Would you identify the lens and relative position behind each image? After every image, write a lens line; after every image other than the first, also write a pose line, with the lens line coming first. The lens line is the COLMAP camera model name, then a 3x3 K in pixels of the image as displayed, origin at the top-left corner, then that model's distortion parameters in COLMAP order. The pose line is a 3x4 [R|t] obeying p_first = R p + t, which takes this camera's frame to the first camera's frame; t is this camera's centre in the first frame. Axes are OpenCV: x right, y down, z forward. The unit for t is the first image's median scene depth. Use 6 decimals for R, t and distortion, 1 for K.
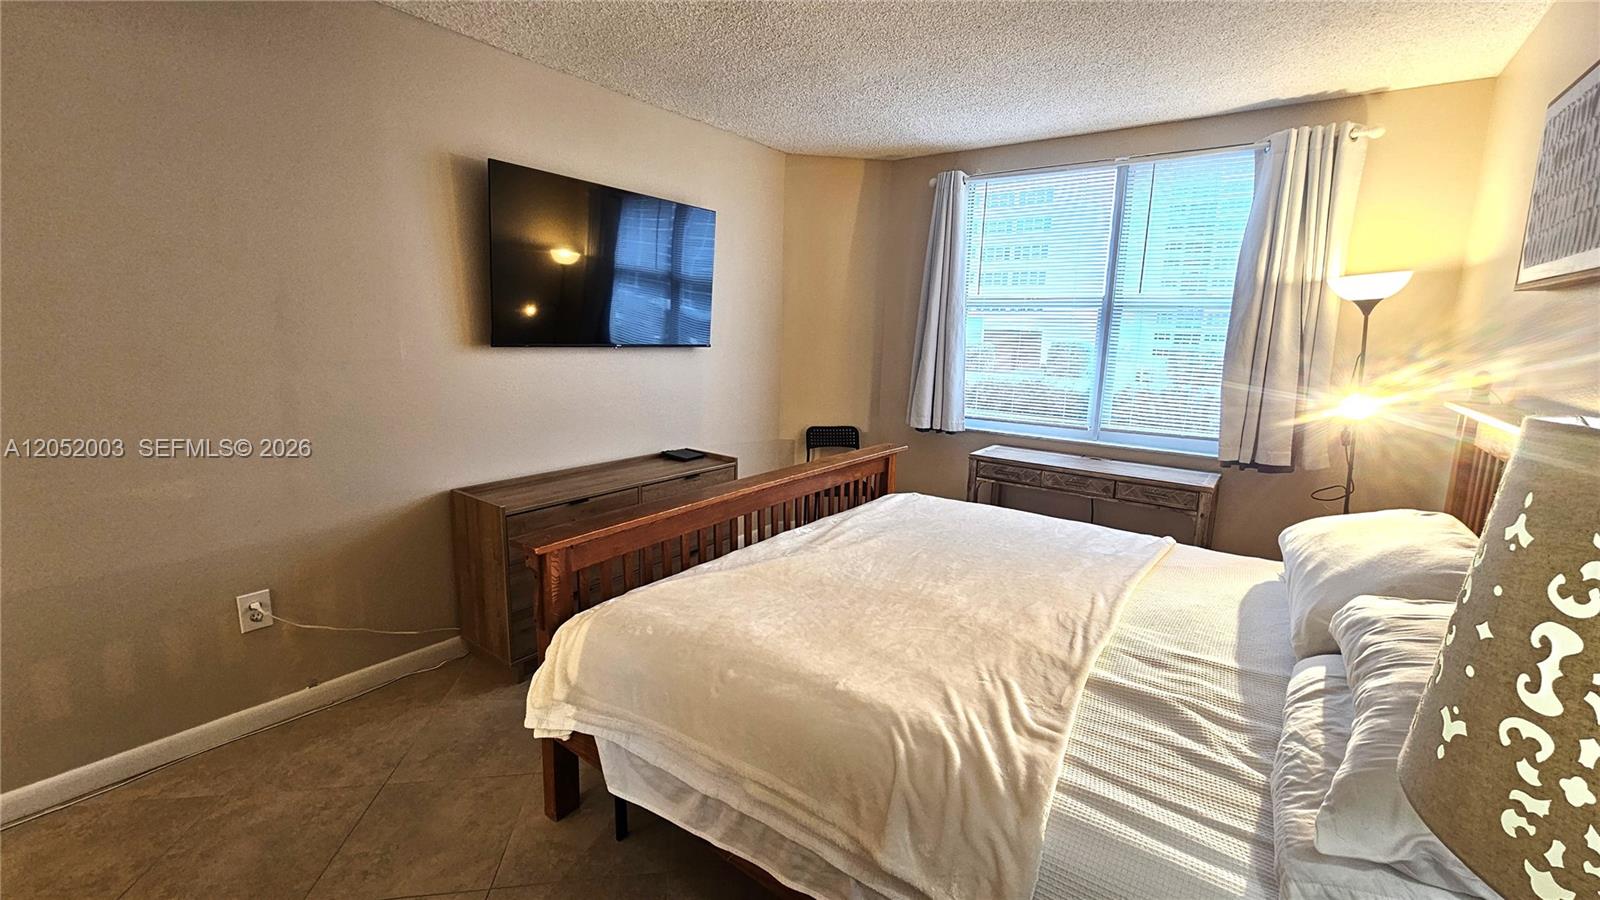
lens RADIAL K [[656.6, 0, 801.0], [0, 656.6, 446.5], [0, 0, 1]] dist [-0.000663, -0.000077]
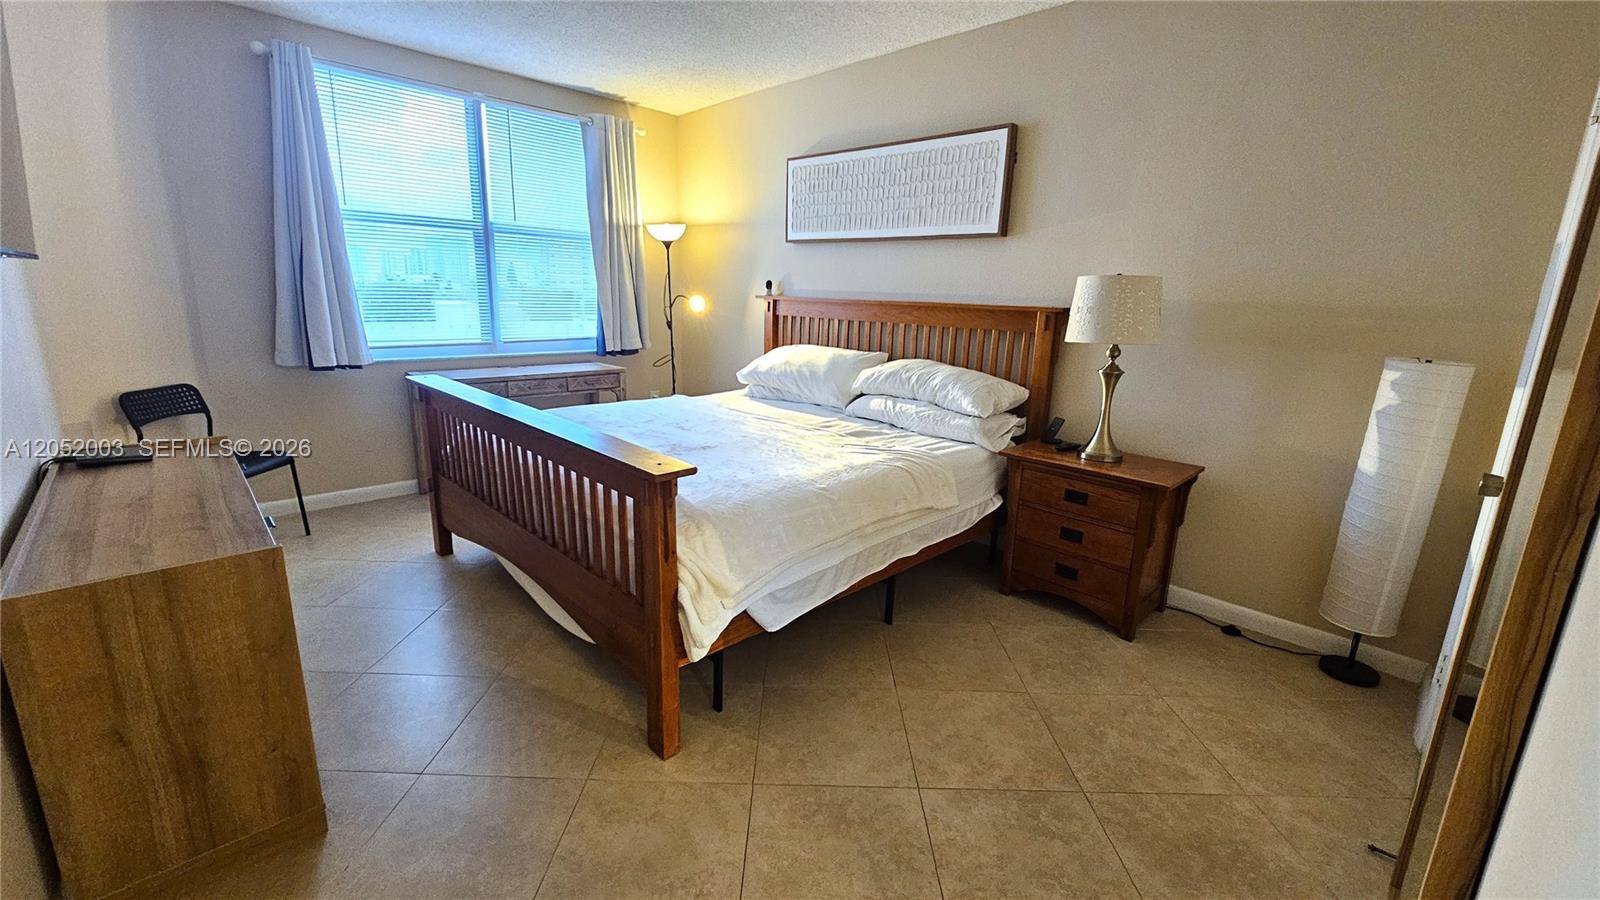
lens RADIAL K [[656.6, 0, 805.1], [0, 656.6, 448.1], [0, 0, 1]] dist [-0.000663, -0.000077]
pose [[0.152156, -0.246419, 0.957145, -0.749551], [0.146449, 0.963352, 0.224736, -0.035859], [-0.977446, 0.105978, 0.182668, 0.377923]]
